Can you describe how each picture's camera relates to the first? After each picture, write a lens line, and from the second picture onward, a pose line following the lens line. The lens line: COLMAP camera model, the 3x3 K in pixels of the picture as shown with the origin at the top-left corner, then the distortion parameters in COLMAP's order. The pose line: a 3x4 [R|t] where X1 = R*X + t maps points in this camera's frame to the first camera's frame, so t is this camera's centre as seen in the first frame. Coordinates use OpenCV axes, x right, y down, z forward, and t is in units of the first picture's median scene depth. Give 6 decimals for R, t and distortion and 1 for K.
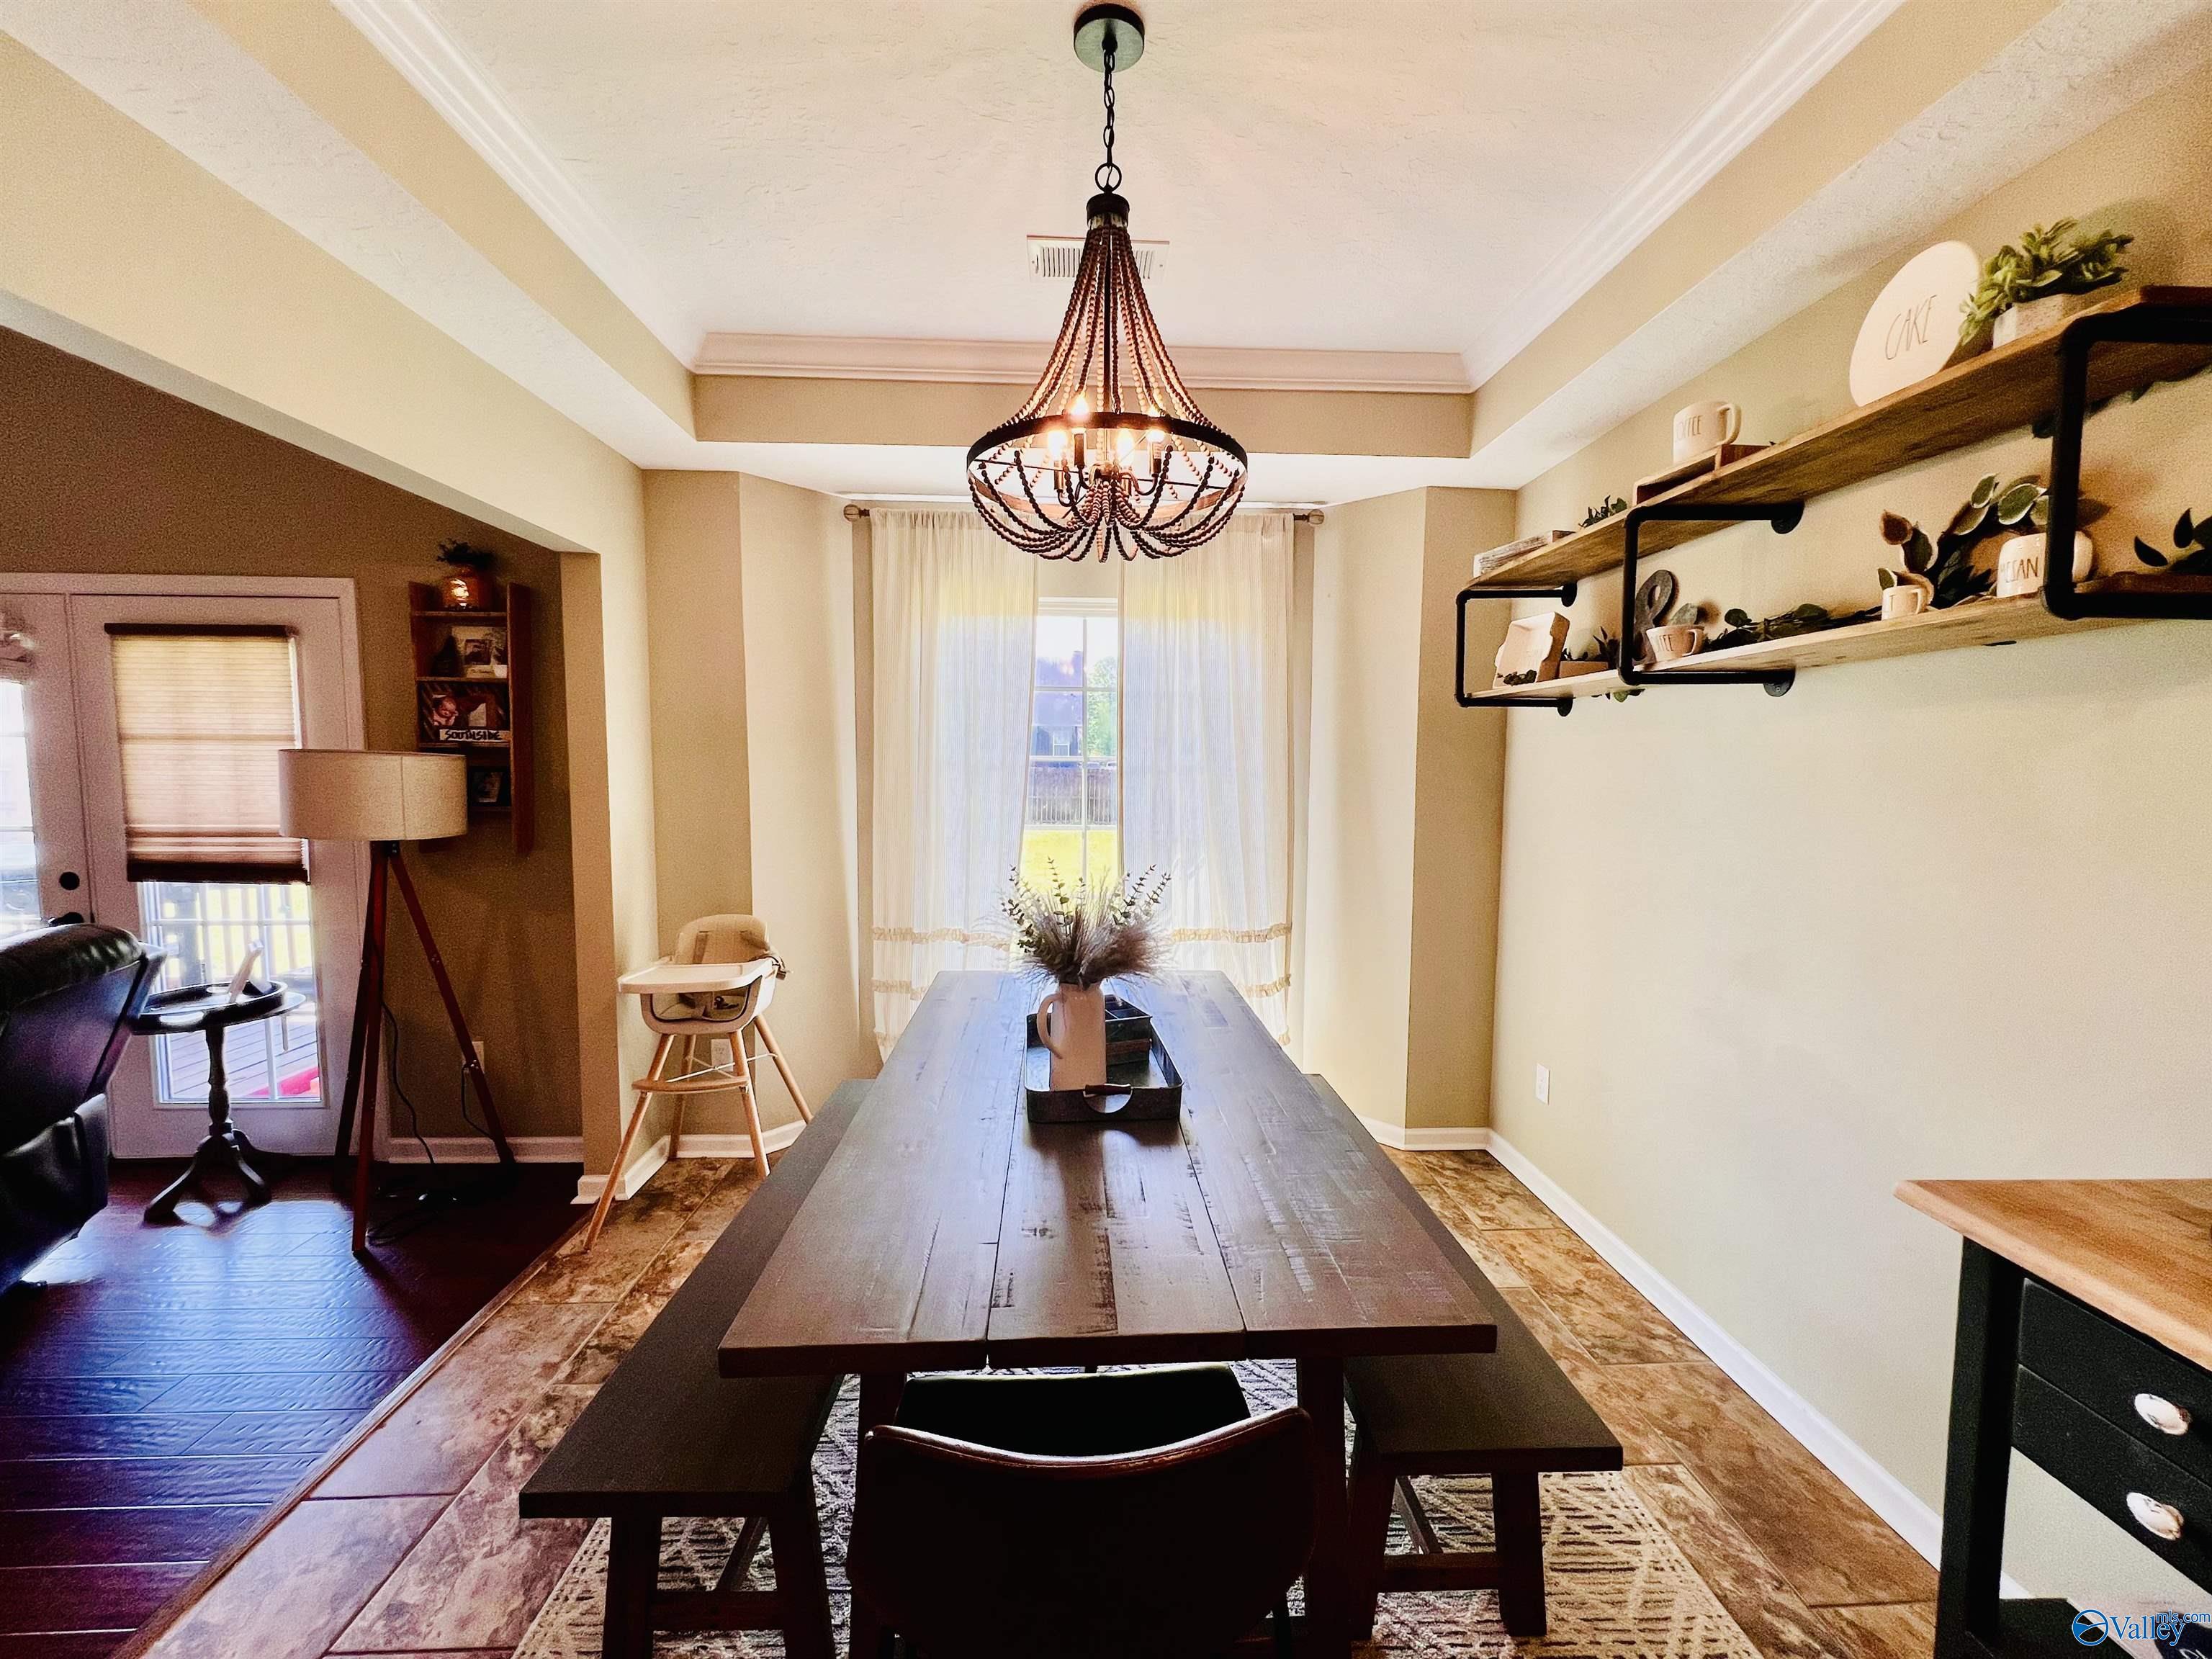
lens RADIAL K [[884.1, 0, 1109.5], [0, 884.1, 827.6], [0, 0, 1]] dist [-0.000937, -0.000128]
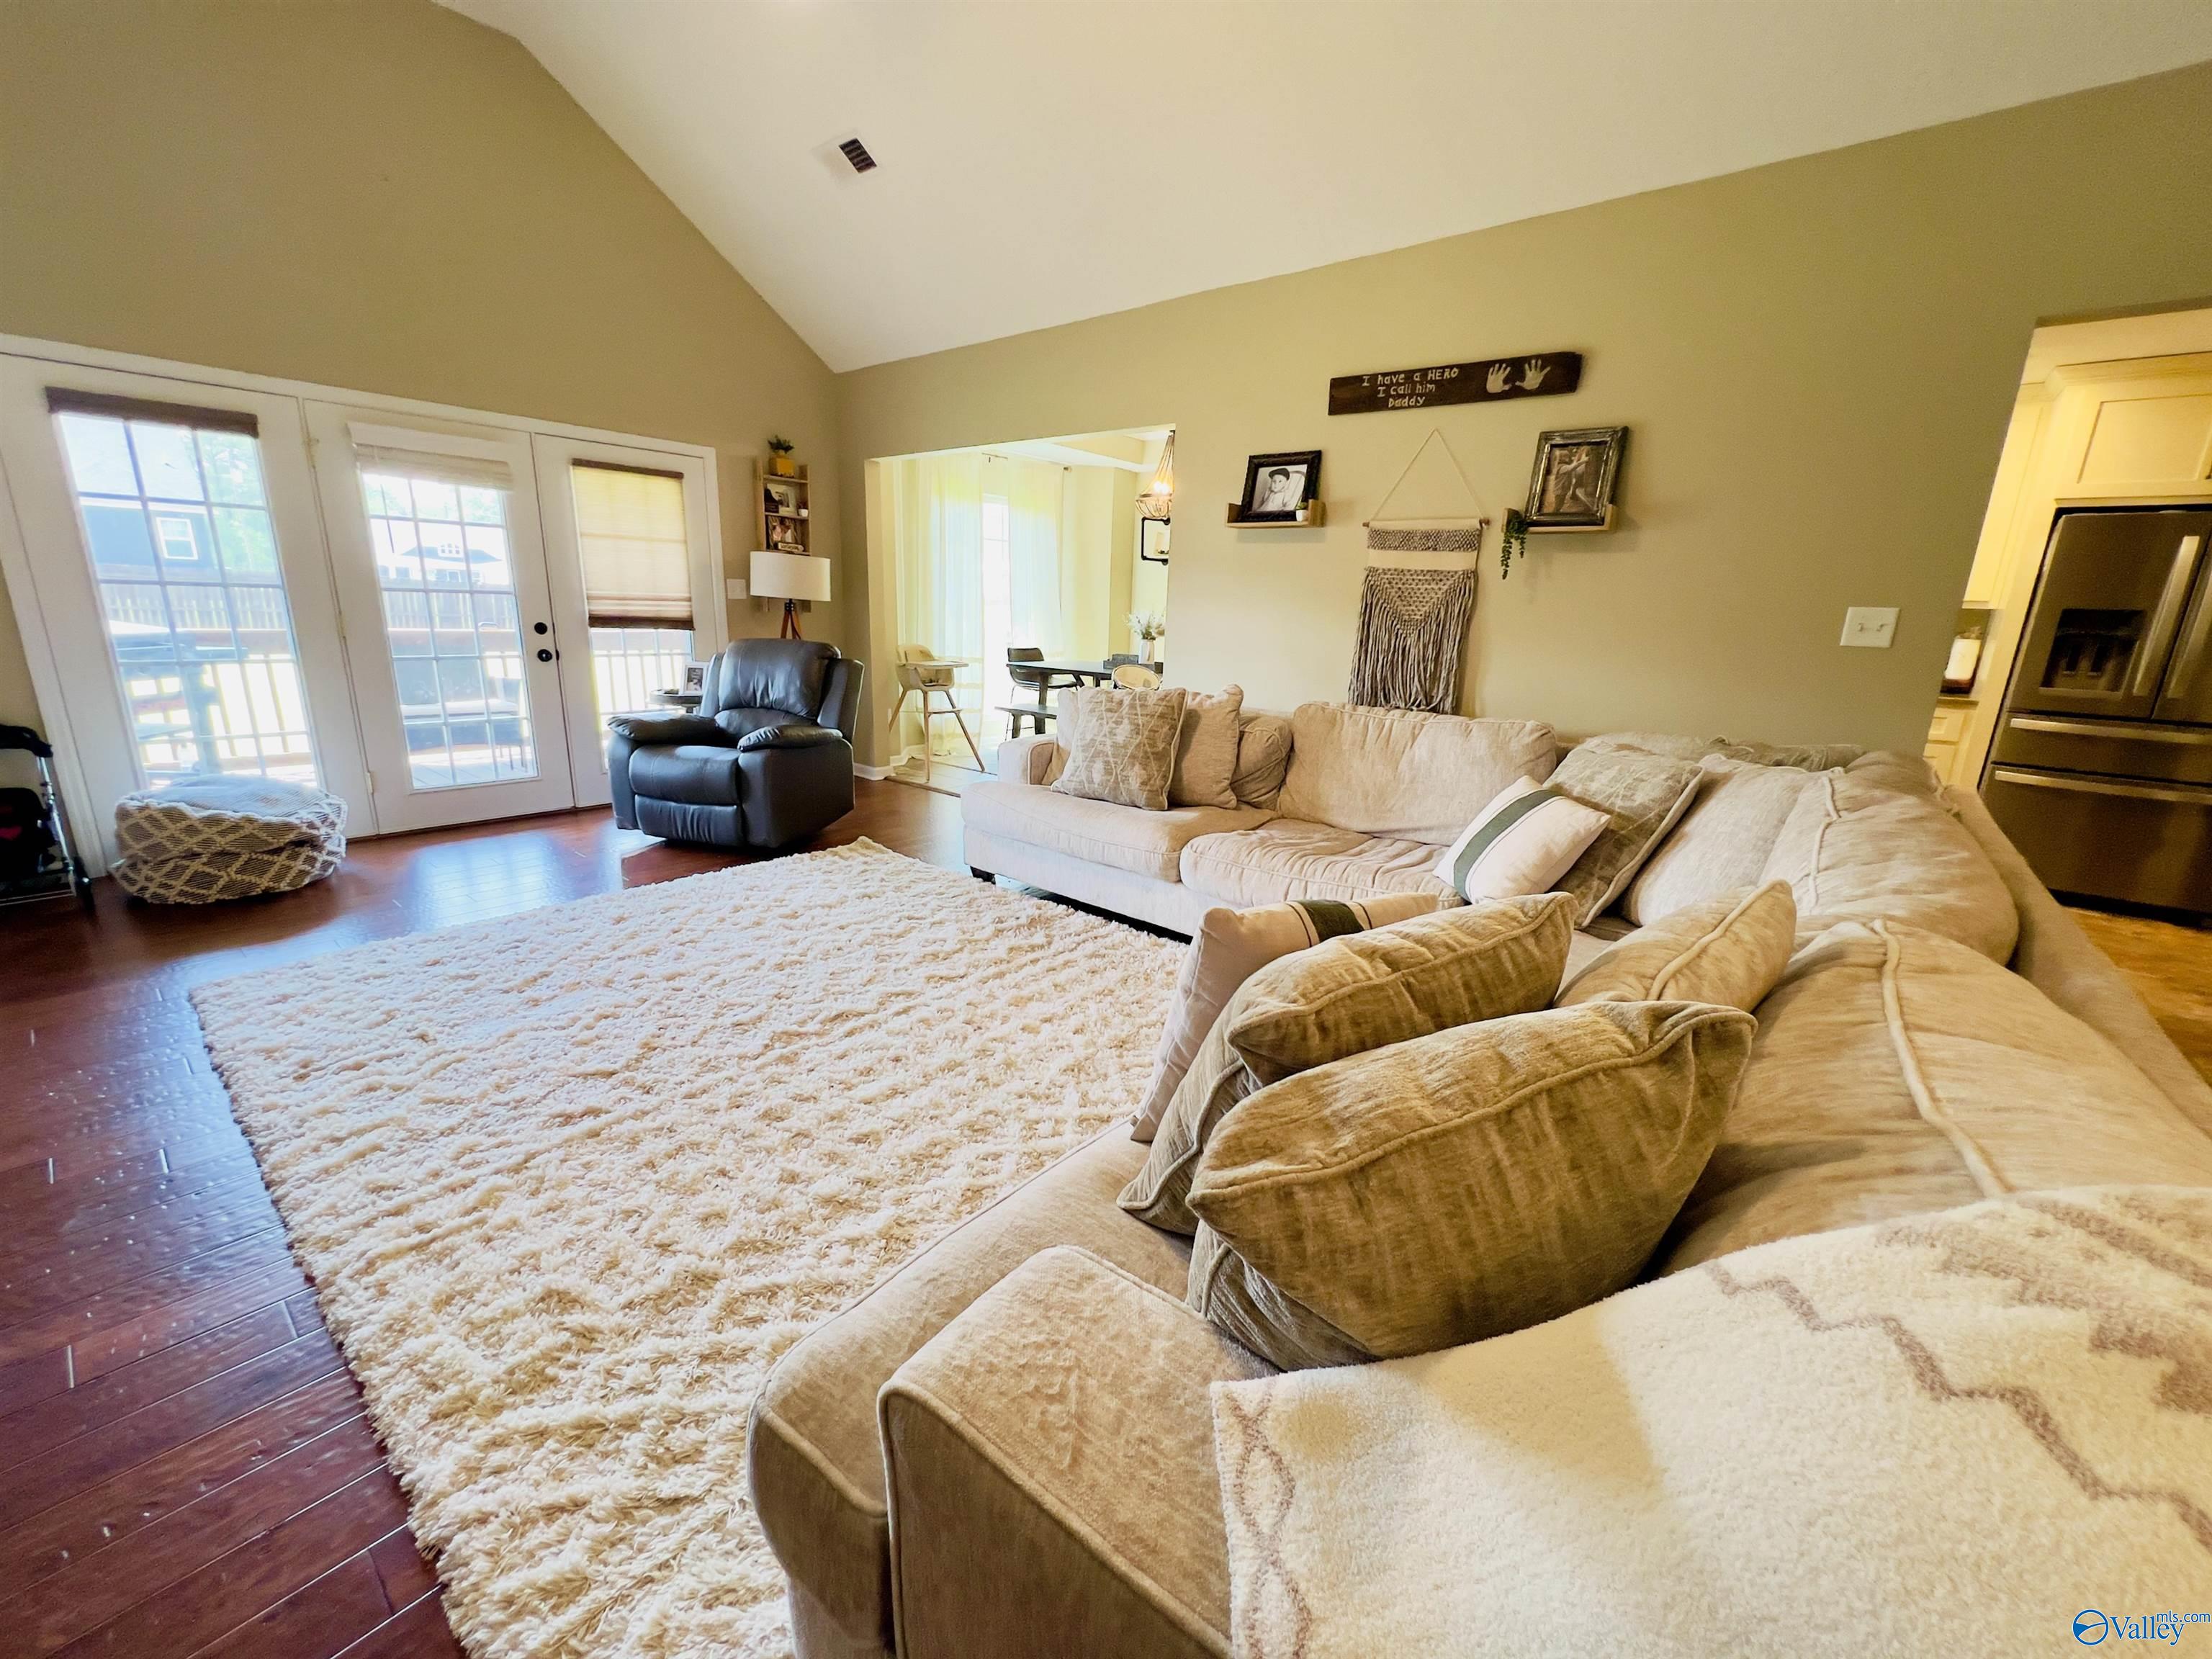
lens RADIAL K [[885.9, 0, 1114.7], [0, 885.9, 830.7], [0, 0, 1]] dist [-0.000487, -0.000023]
pose [[0.670685, -0.165631, 0.723014, -1.707923], [0.053886, 0.983054, 0.175216, 0.192806], [-0.739783, -0.078554, 0.668244, -0.796383]]
